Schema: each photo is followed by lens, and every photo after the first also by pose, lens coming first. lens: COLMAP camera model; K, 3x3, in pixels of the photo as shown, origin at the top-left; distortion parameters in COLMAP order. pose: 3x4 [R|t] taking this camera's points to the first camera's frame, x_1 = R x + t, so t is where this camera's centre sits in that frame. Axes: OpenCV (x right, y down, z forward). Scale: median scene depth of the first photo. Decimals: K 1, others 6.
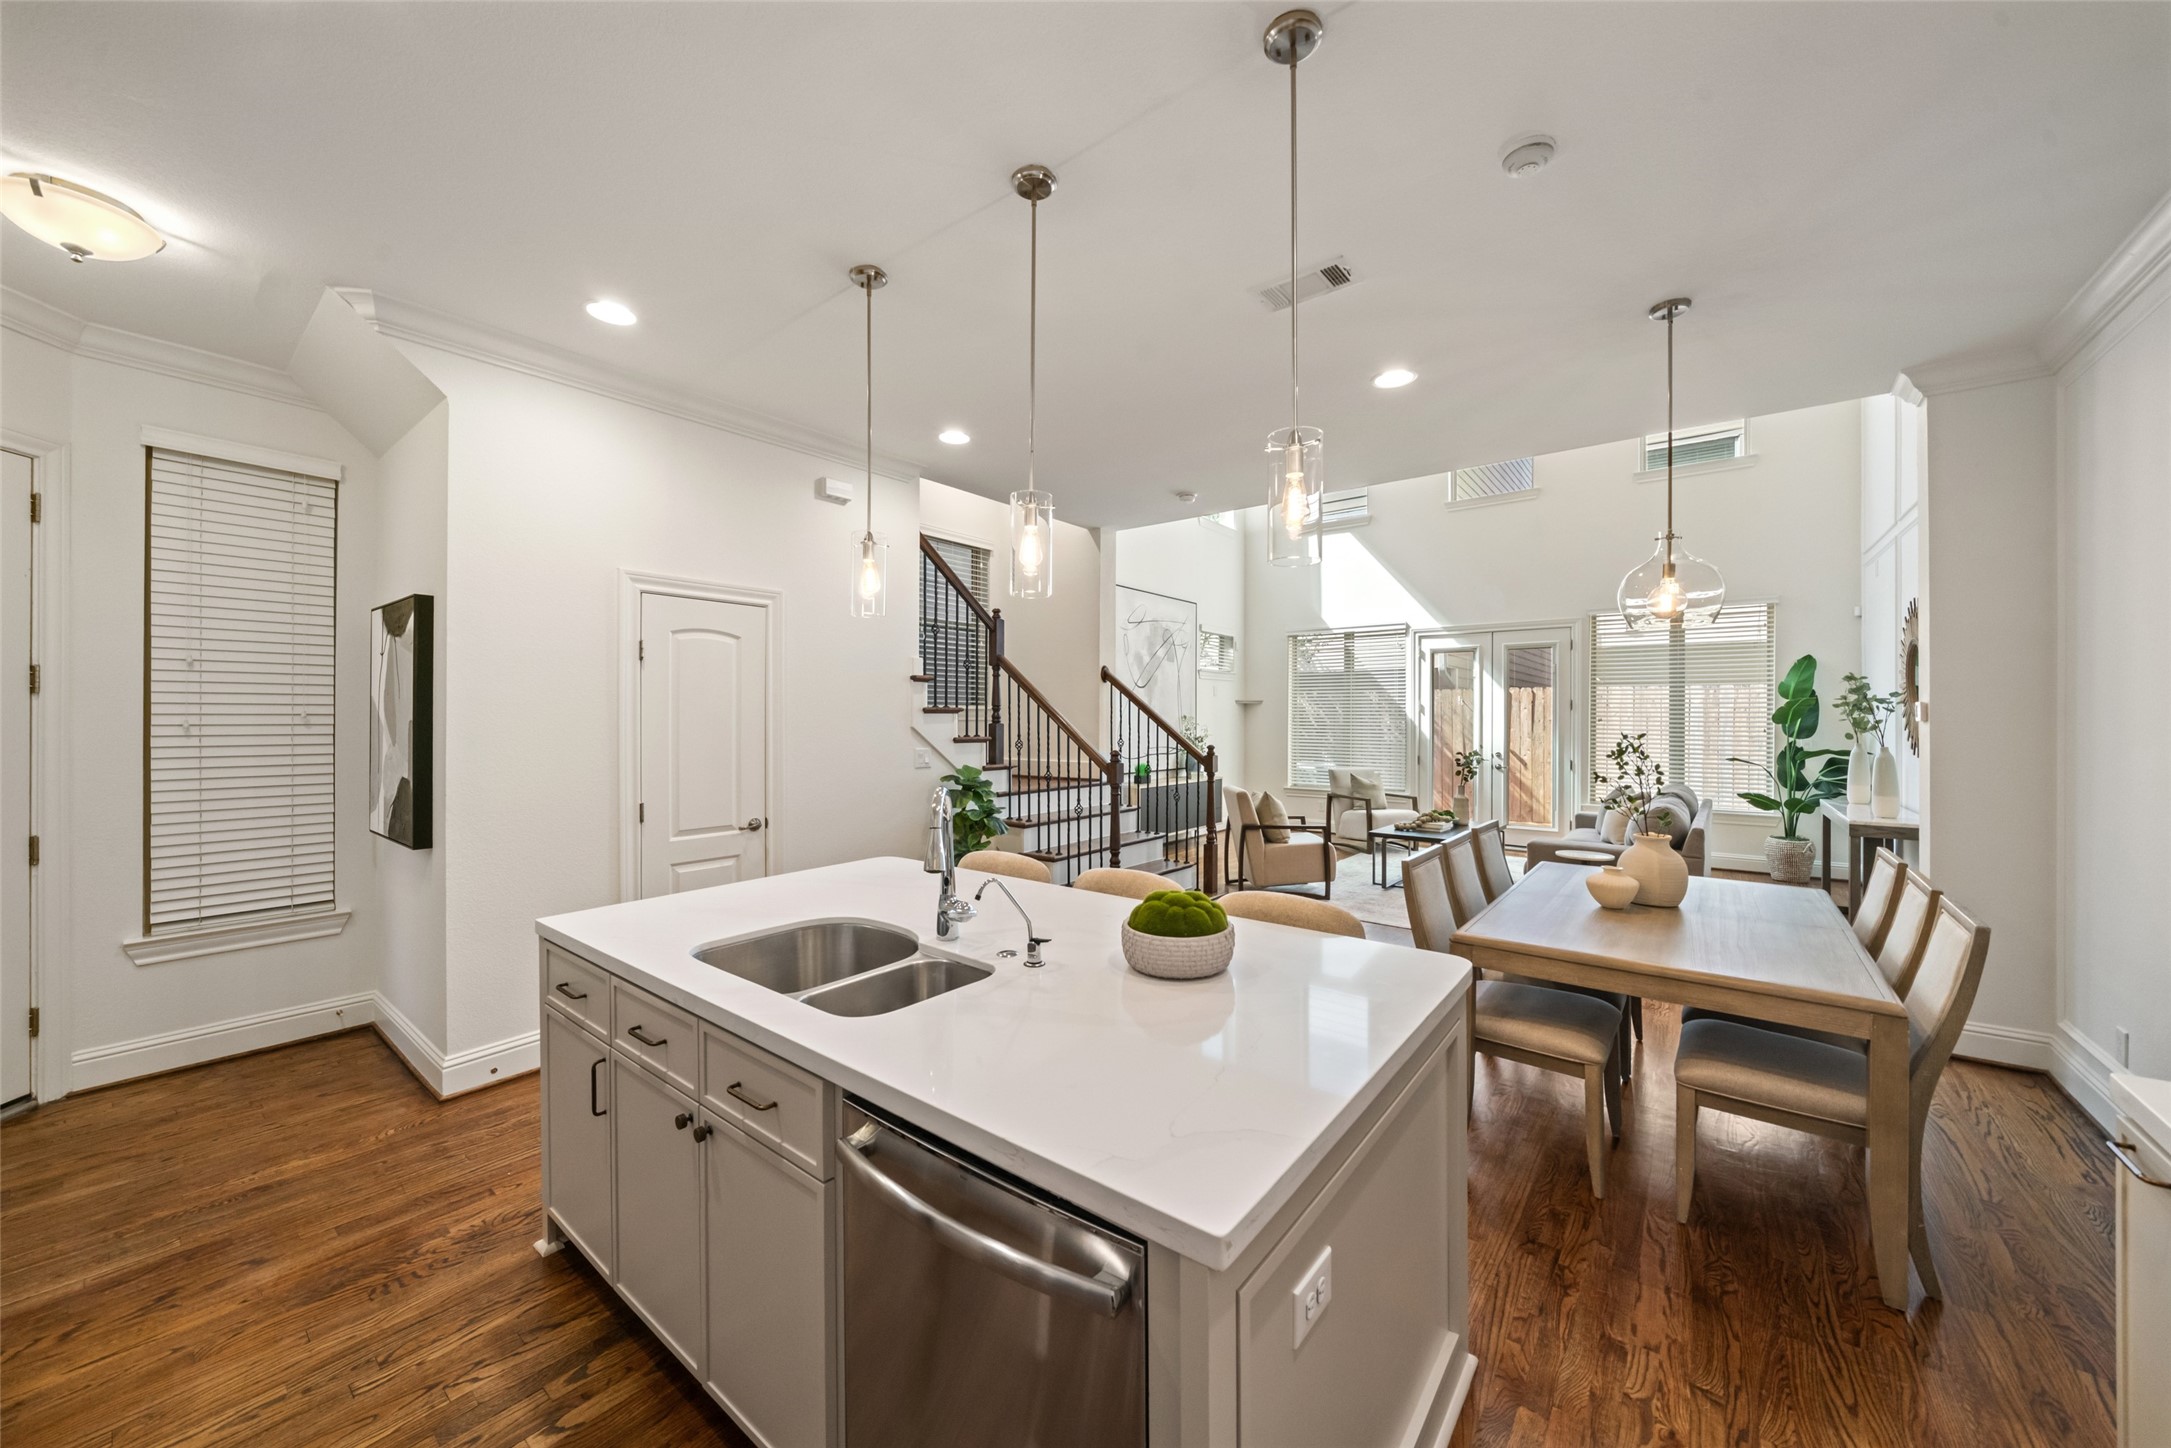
lens RADIAL K [[783.1, 0, 1085.5], [0, 783.1, 724.0], [0, 0, 1]] dist [0.000041, -0.000010]
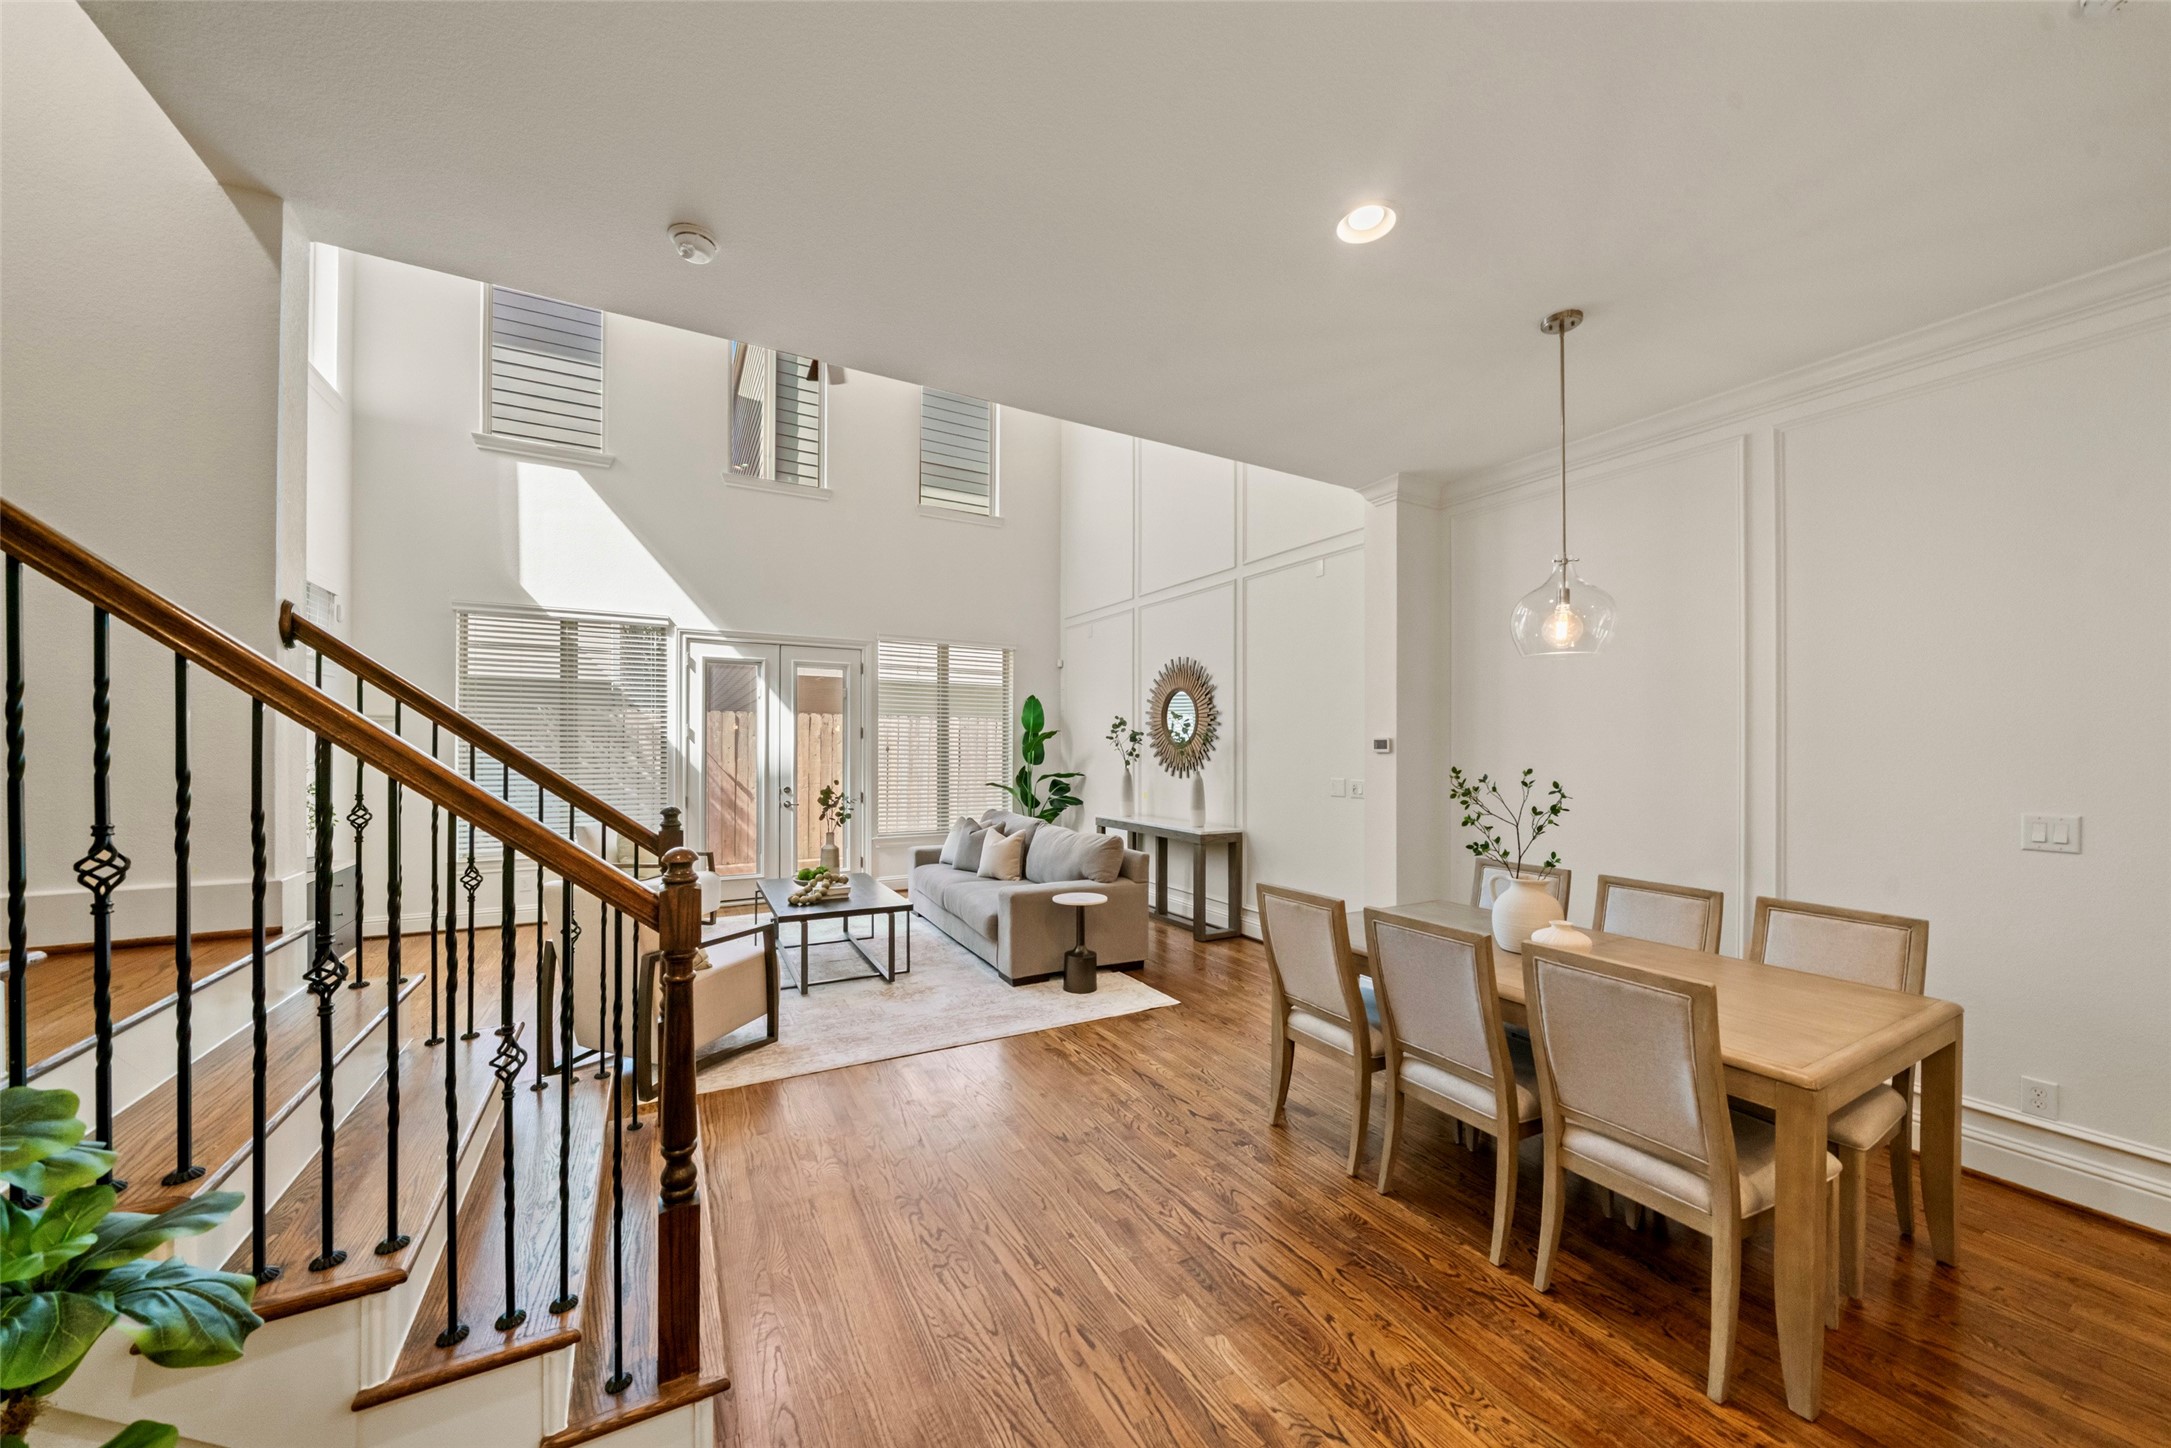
lens RADIAL K [[762.6, 0, 1089.7], [0, 762.6, 747.5], [0, 0, 1]] dist [-0.000956, -0.000005]
pose [[0.390959, 0.000346, 0.920408, -0.114108], [0.001947, 0.999997, -0.001203, -0.005811], [-0.920406, 0.002263, 0.390957, 0.409703]]
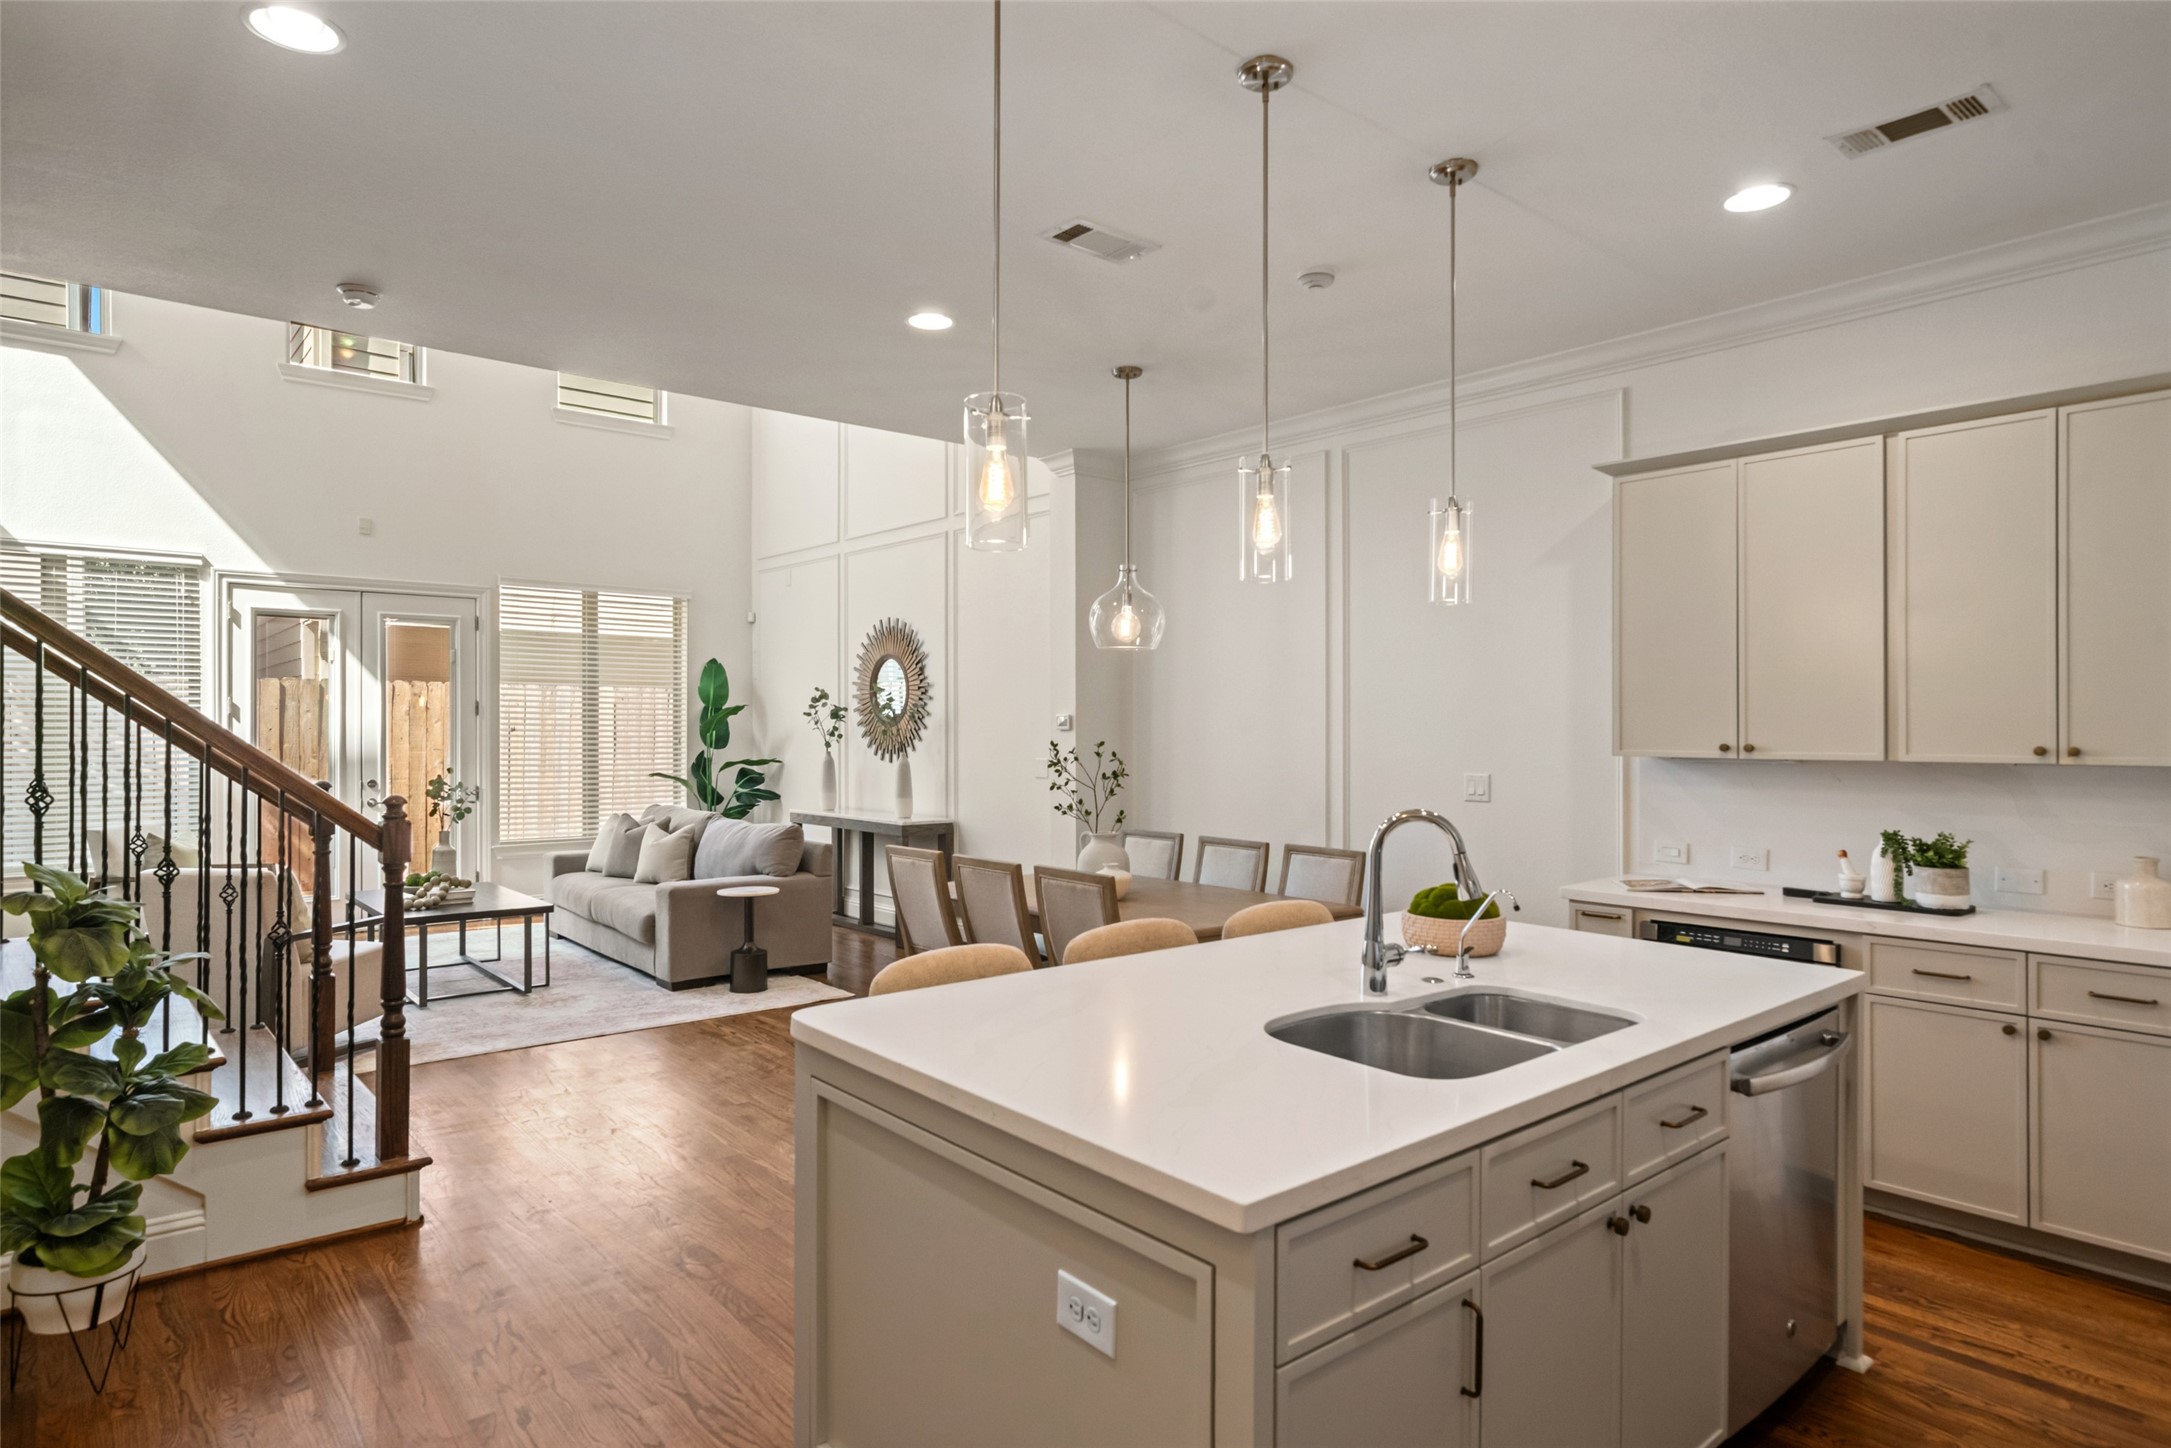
lens RADIAL K [[1219.7, 0, 1085.5], [0, 1219.7, 724.0], [0, 0, 1]] dist [-0.001861, 0.001604]
pose [[0.206253, 0.001302, 0.978498, -0.358081], [0.006015, 0.999979, -0.002598, -0.004259], [-0.978480, 0.006421, 0.206240, 0.242802]]
